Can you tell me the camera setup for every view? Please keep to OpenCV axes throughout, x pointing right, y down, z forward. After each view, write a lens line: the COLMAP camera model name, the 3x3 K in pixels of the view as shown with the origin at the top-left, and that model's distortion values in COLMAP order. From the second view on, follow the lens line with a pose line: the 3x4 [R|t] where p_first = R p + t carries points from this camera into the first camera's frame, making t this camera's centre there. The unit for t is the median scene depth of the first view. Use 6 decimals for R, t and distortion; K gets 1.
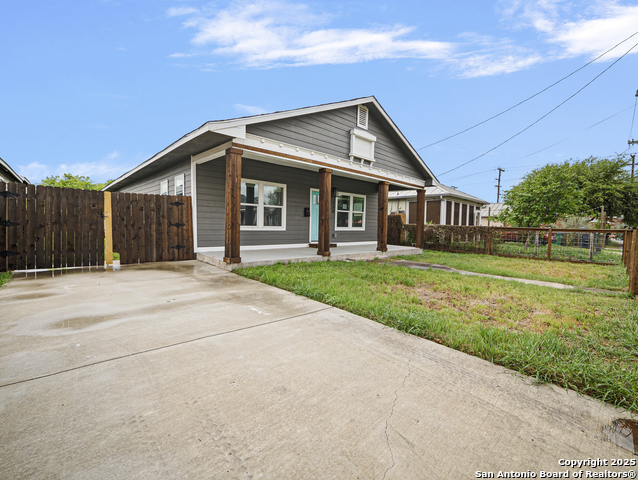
lens RADIAL K [[283.9, 0, 320.1], [0, 283.9, 230.8], [0, 0, 1]] dist [-0.015311, 0.000672]
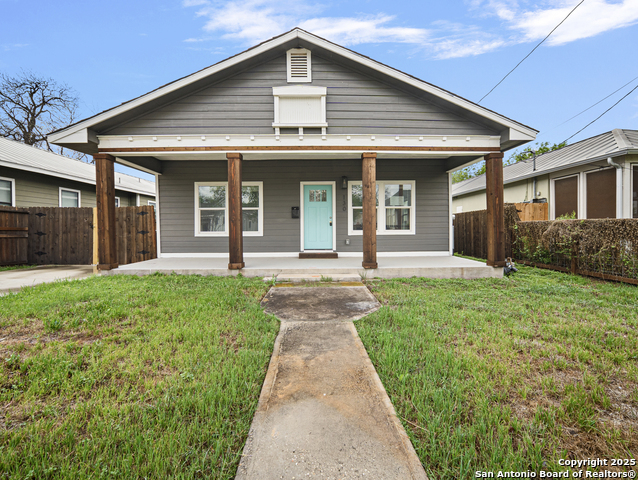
lens RADIAL K [[283.9, 0, 320.1], [0, 283.9, 230.8], [0, 0, 1]] dist [-0.015311, 0.000672]
pose [[0.736952, -0.021523, -0.675602, 0.602058], [0.010067, 0.999732, -0.020868, 0.002491], [0.675870, 0.008577, 0.736971, 0.523097]]
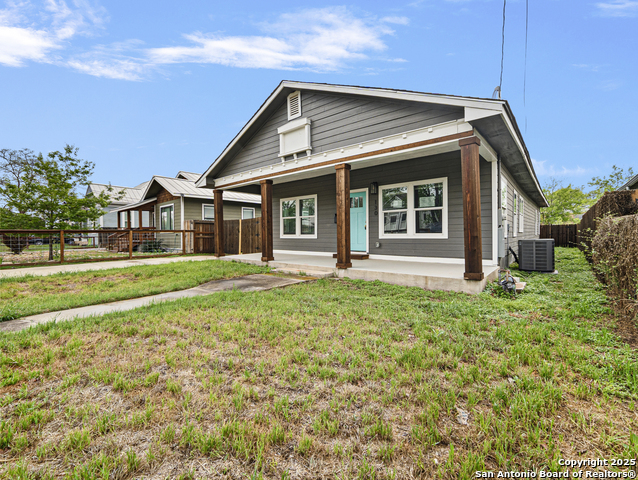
lens RADIAL K [[283.9, 0, 320.1], [0, 283.9, 230.8], [0, 0, 1]] dist [-0.015311, 0.000672]
pose [[0.109000, -0.029267, -0.993611, 0.955481], [-0.005203, 0.999536, -0.030013, 0.002397], [0.994028, 0.008441, 0.108798, 0.946291]]
